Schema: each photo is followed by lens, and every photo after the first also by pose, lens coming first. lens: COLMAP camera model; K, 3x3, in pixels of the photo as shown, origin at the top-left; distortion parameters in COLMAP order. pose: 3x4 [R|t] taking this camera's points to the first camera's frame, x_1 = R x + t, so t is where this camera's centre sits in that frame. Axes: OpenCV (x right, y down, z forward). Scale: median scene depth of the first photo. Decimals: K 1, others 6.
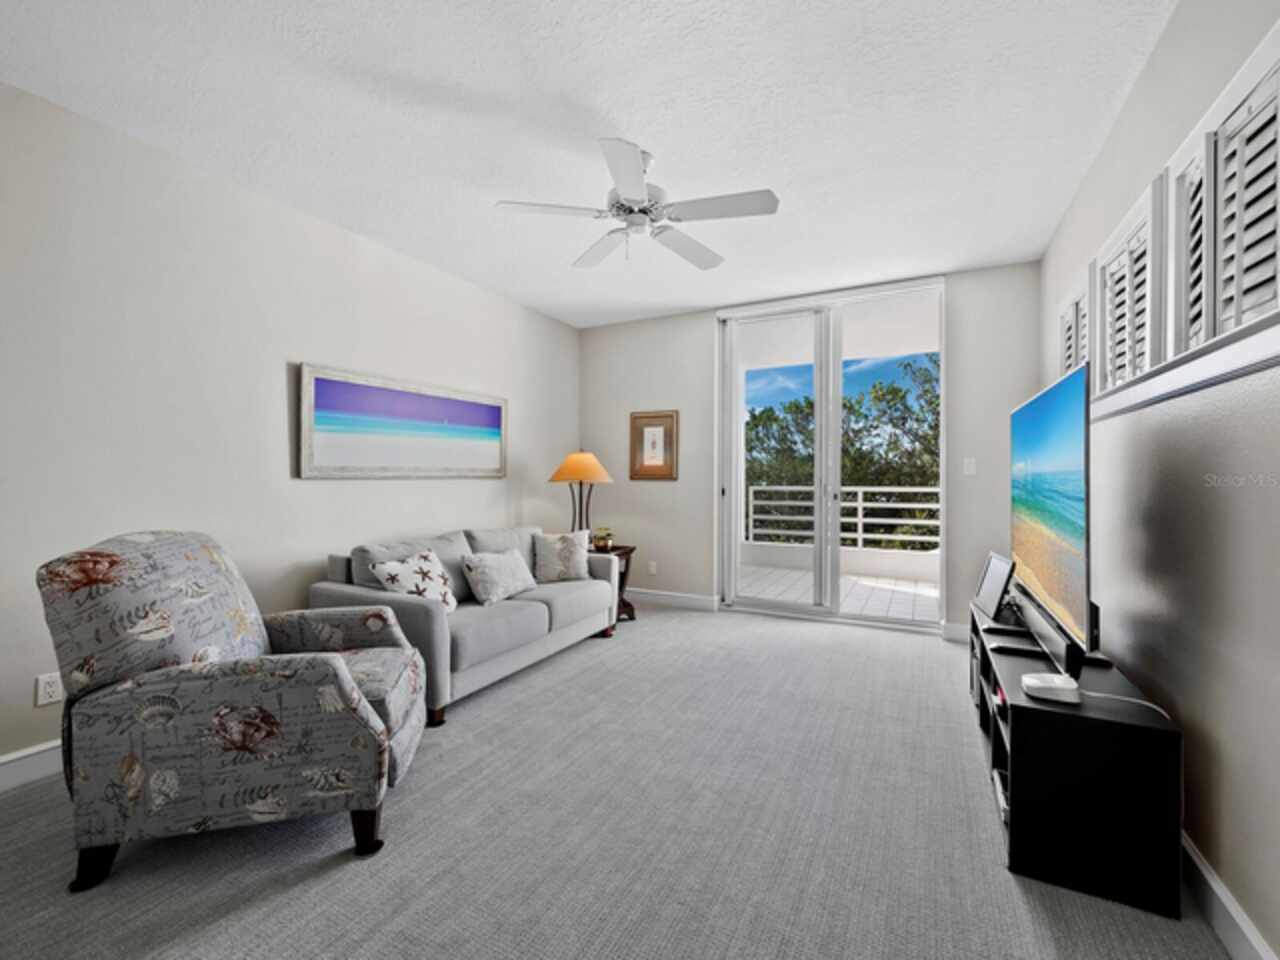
lens RADIAL K [[546.1, 0, 633.1], [0, 546.1, 479.0], [0, 0, 1]] dist [-0.001260, 0.000169]
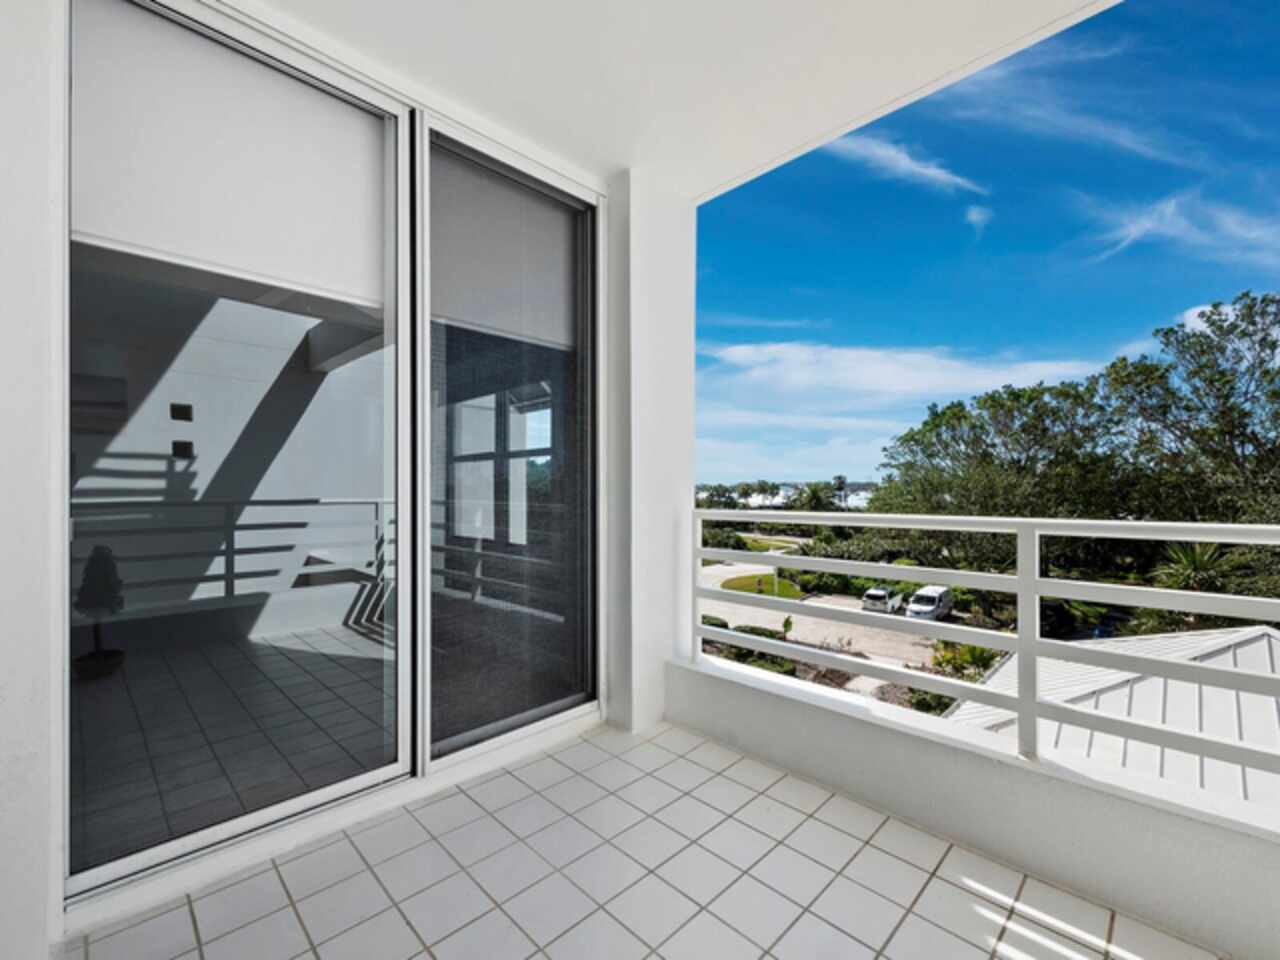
lens RADIAL K [[546.1, 0, 646.1], [0, 546.1, 484.9], [0, 0, 1]] dist [-0.001260, 0.000169]
pose [[0.956133, -0.002466, -0.292924, 0.052731], [-0.002599, 0.999854, -0.016898, 0.004569], [0.292923, 0.016918, 0.955986, 0.112729]]
